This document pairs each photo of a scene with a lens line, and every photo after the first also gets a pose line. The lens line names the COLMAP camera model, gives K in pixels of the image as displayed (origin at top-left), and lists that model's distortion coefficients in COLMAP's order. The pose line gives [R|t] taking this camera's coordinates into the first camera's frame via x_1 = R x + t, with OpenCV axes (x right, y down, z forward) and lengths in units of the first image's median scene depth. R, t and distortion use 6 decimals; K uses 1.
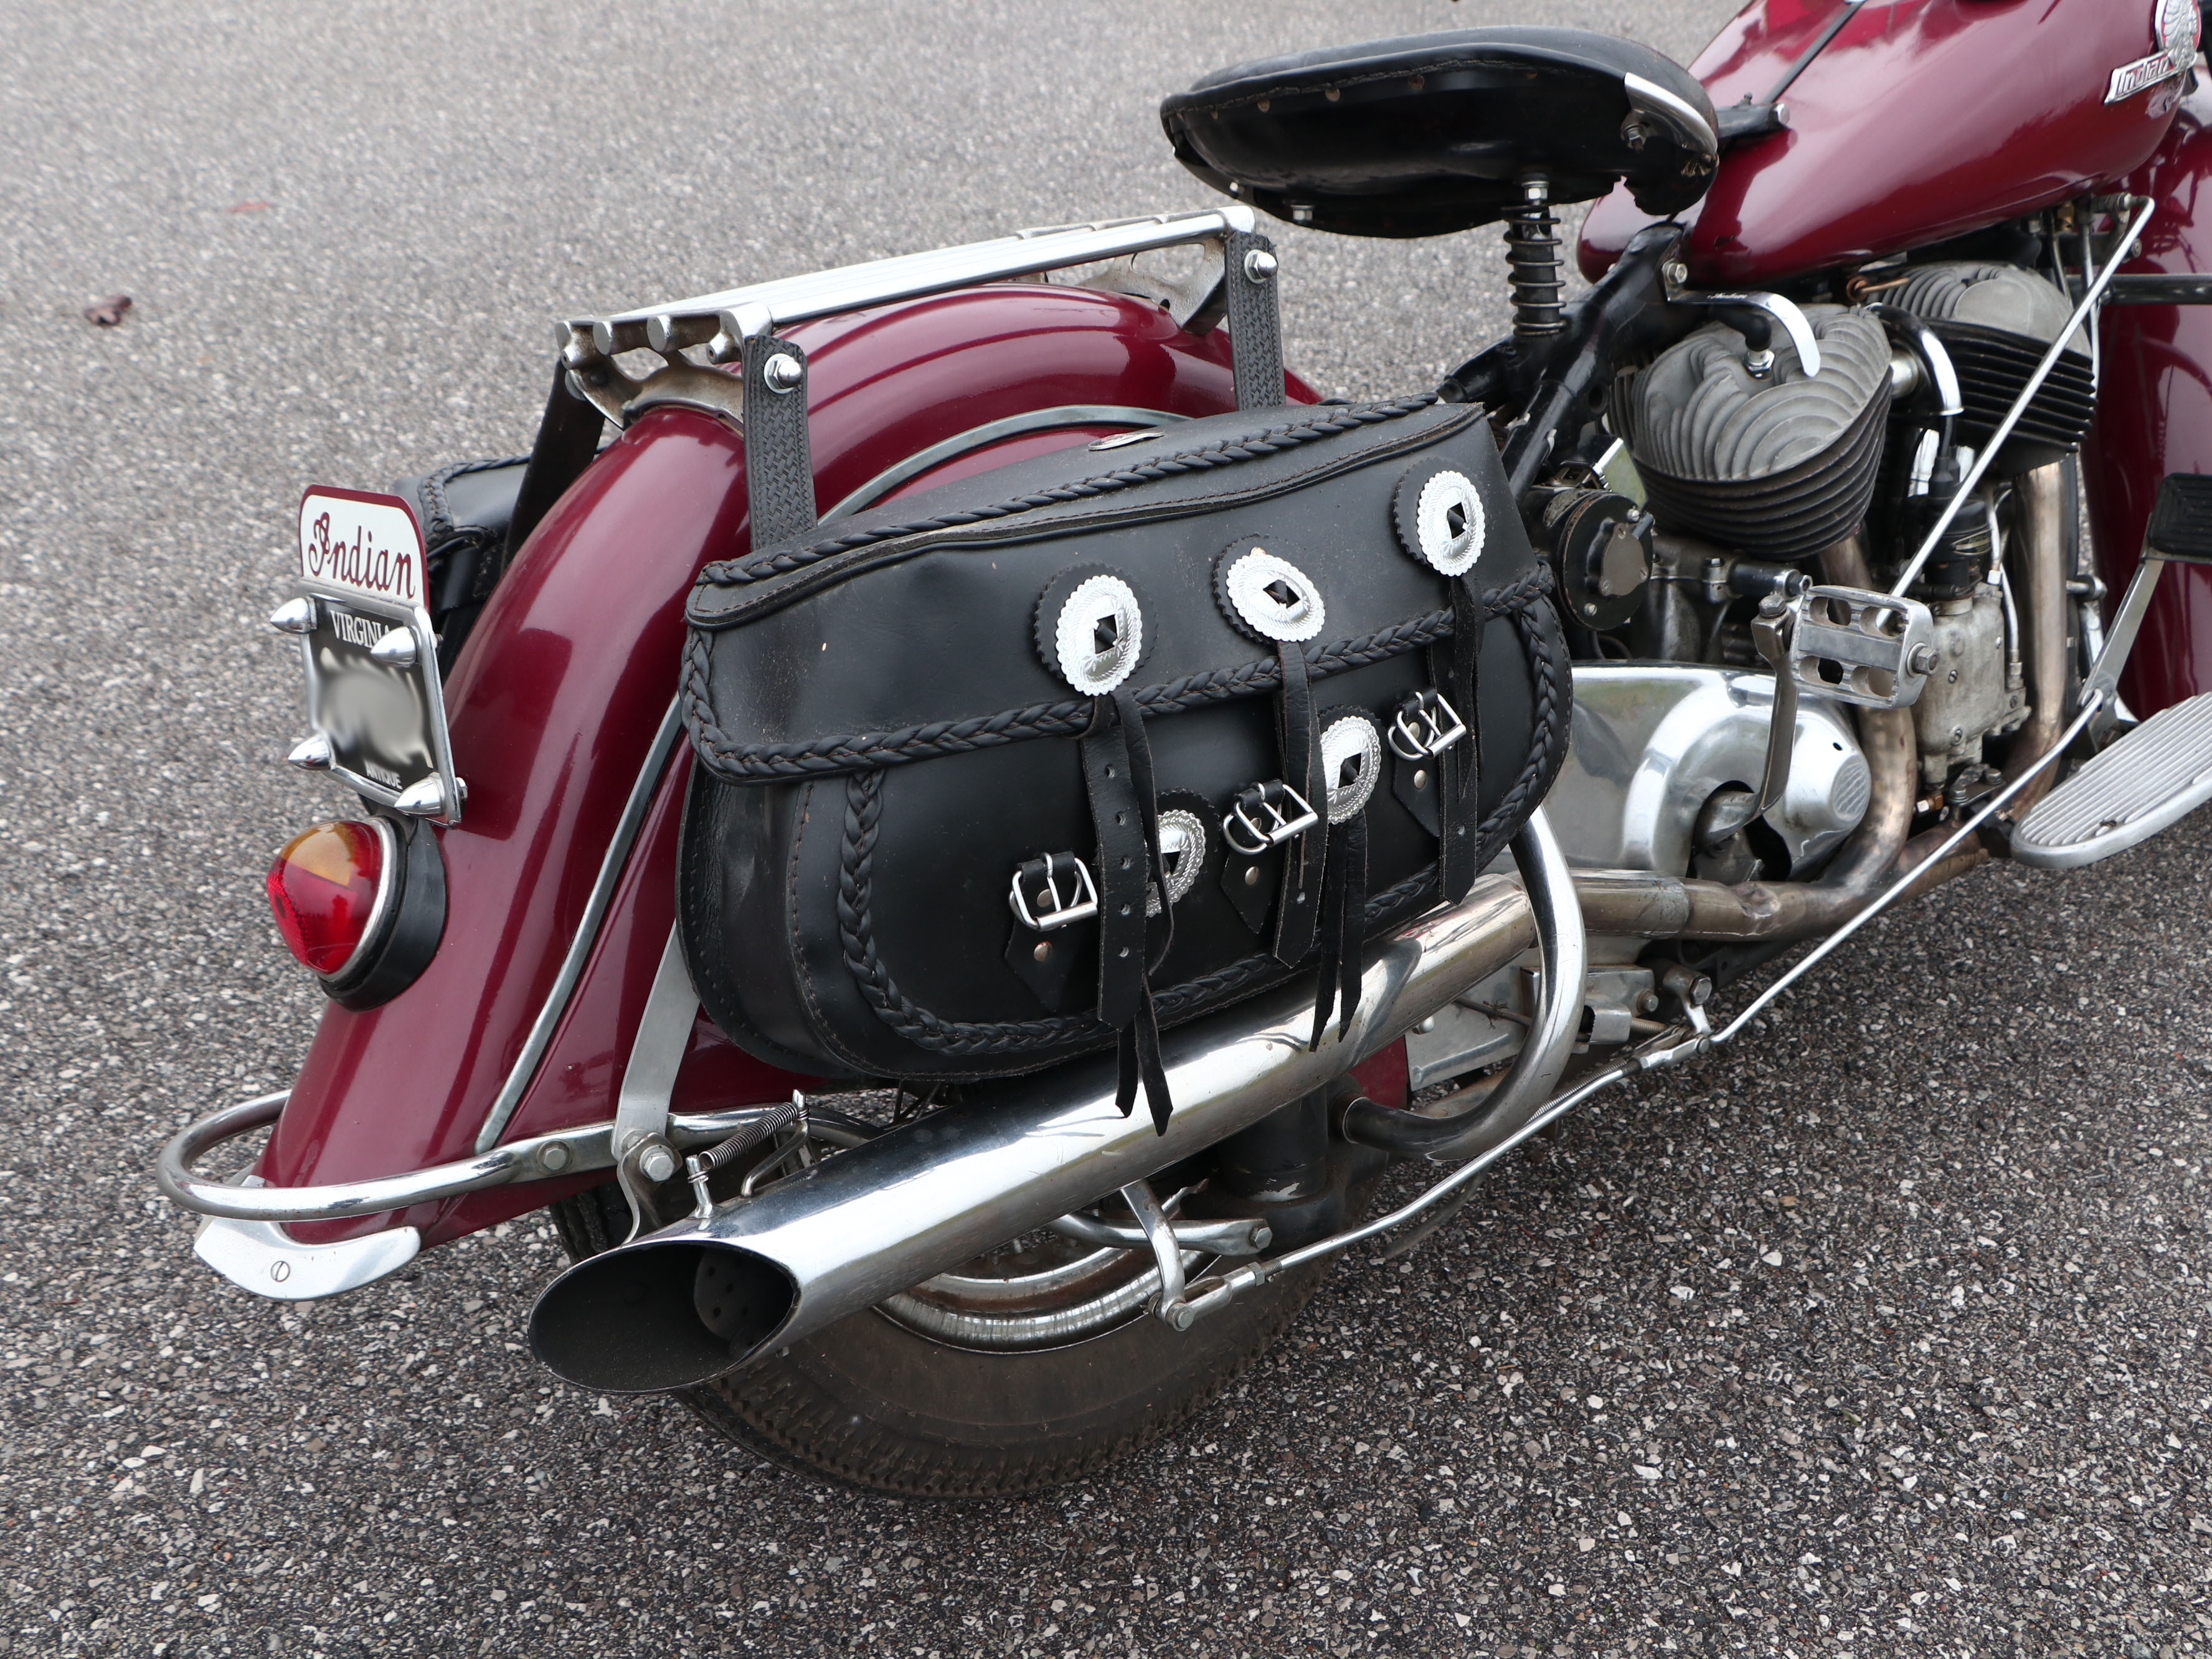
lens RADIAL K [[2225.8, 0, 1106.0], [0, 2225.8, 829.5], [0, 0, 1]] dist [-0.157515, 0.212609]
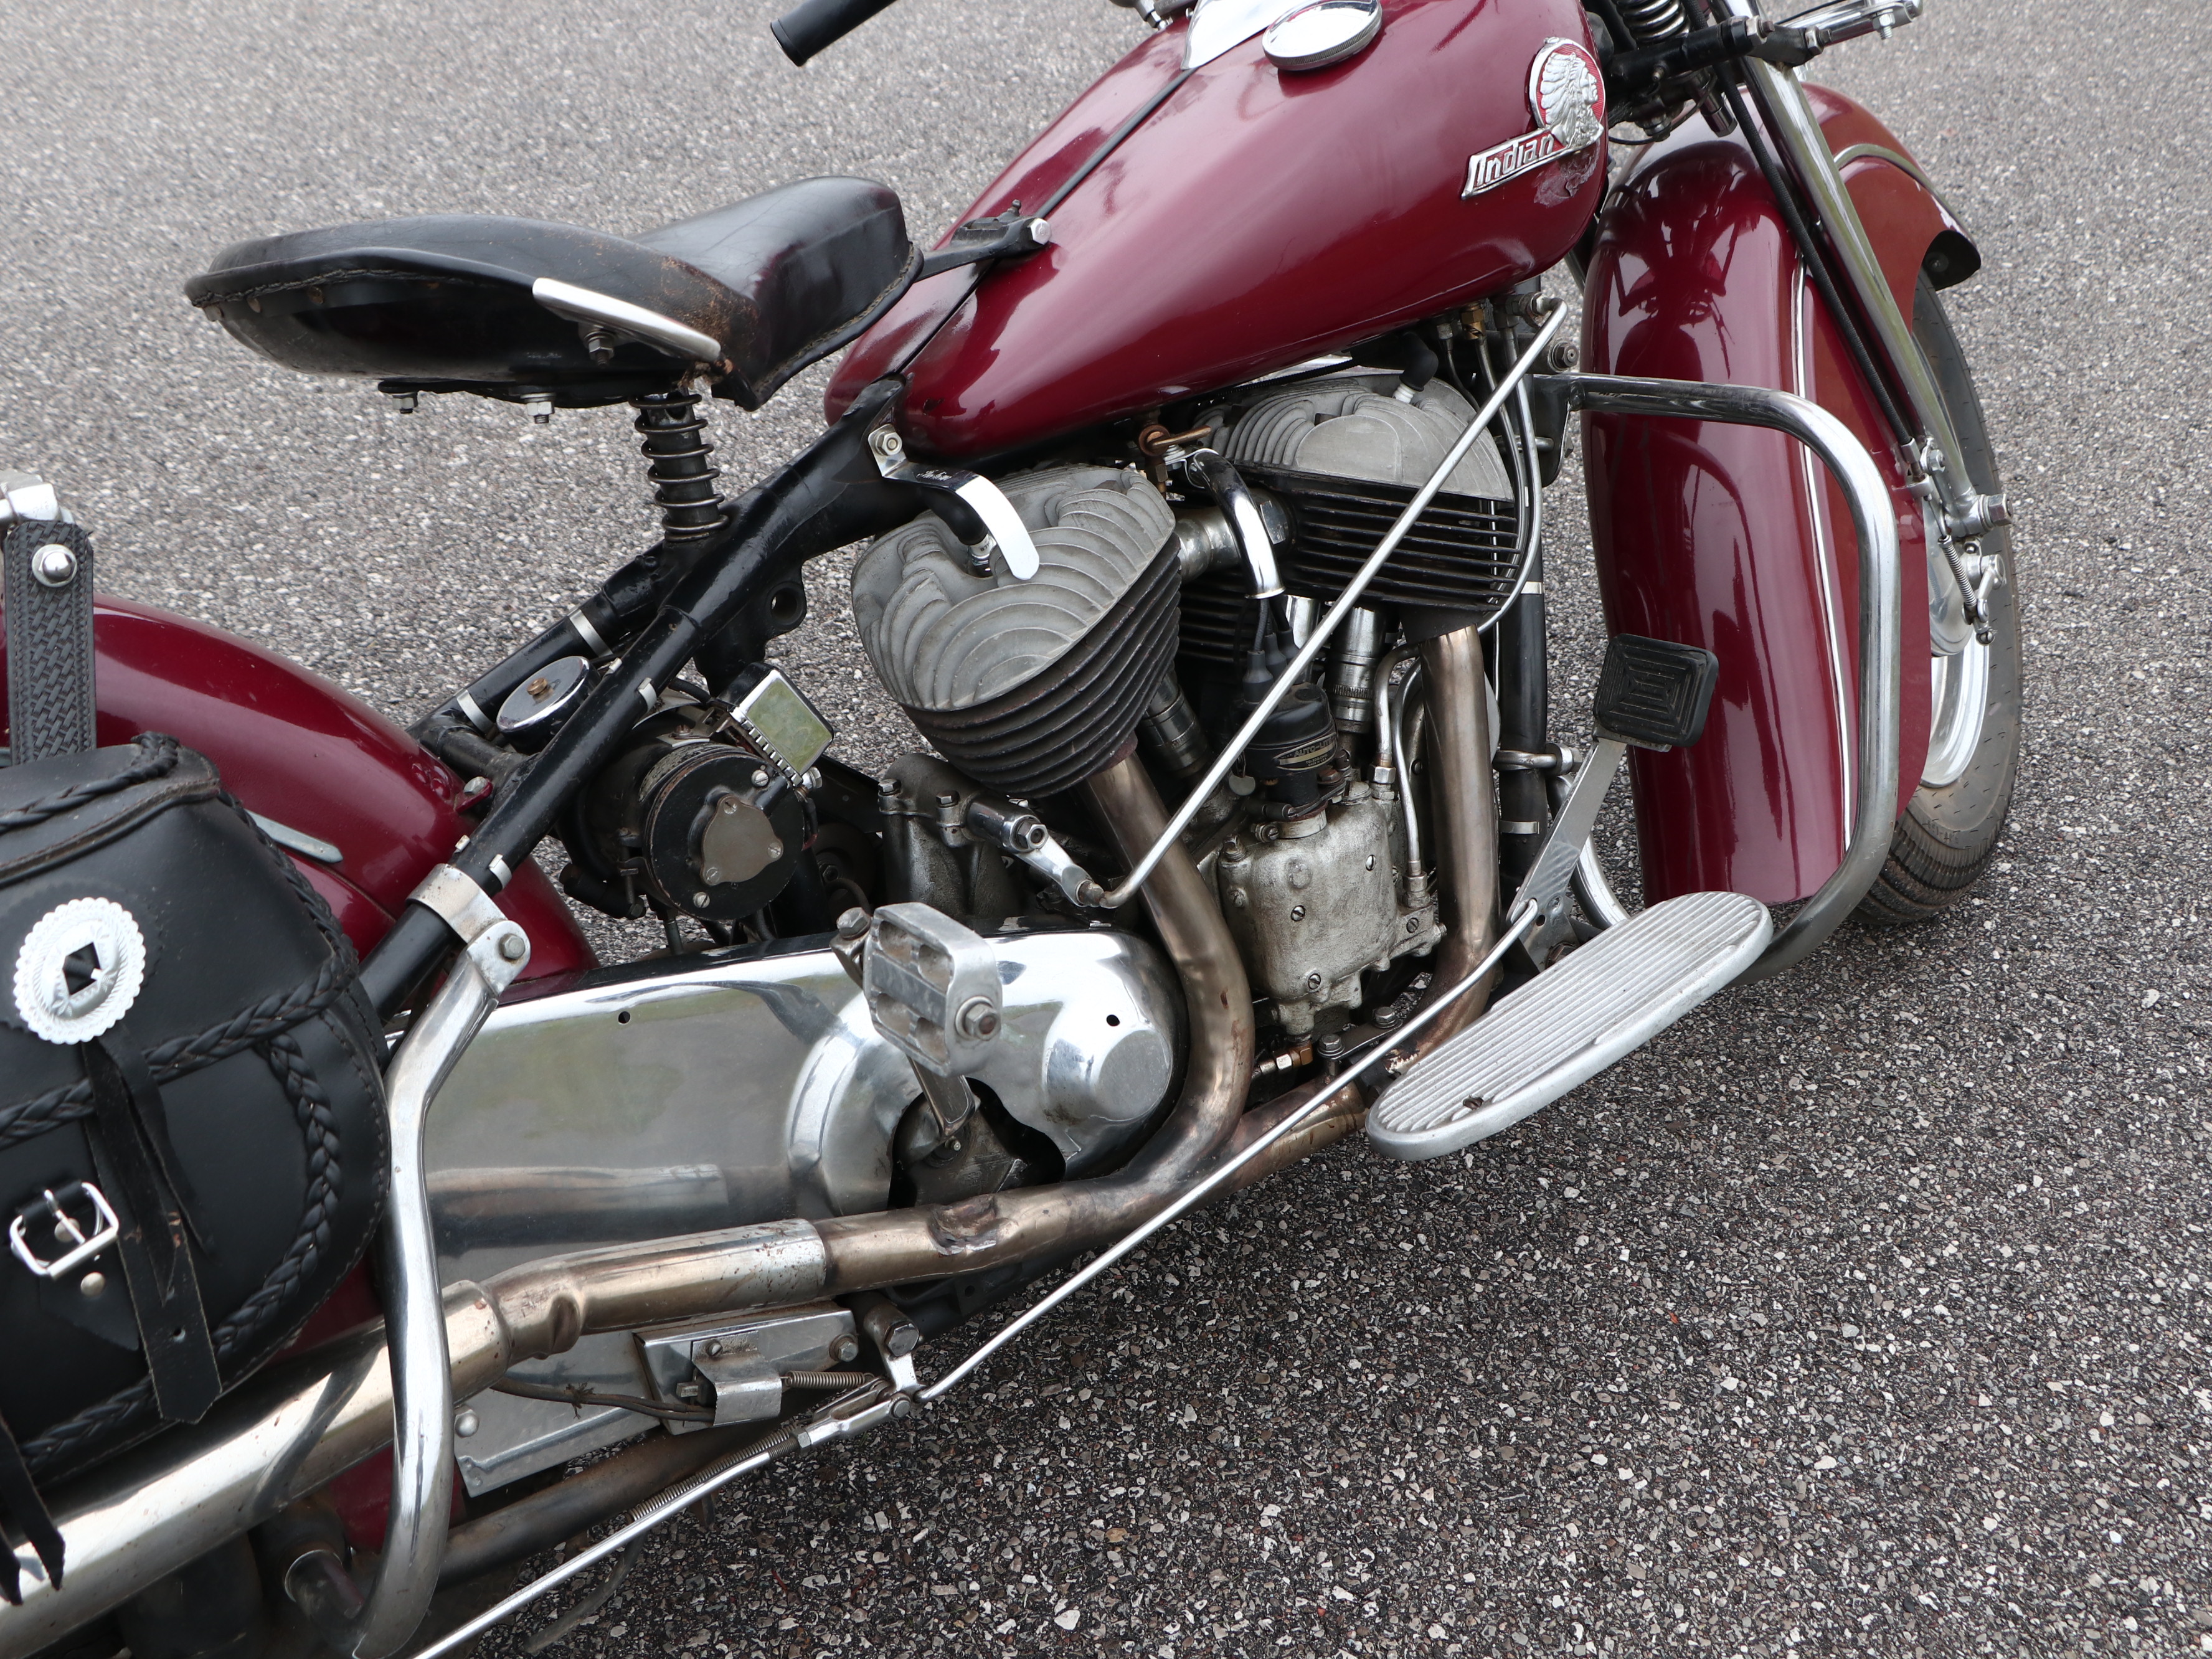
lens RADIAL K [[2225.8, 0, 1106.0], [0, 2225.8, 829.5], [0, 0, 1]] dist [-0.157515, 0.212609]
pose [[0.998748, -0.018041, -0.046648, 0.353764], [0.020103, 0.998825, 0.044107, -0.138050], [0.045797, -0.044989, 0.997937, 0.174775]]
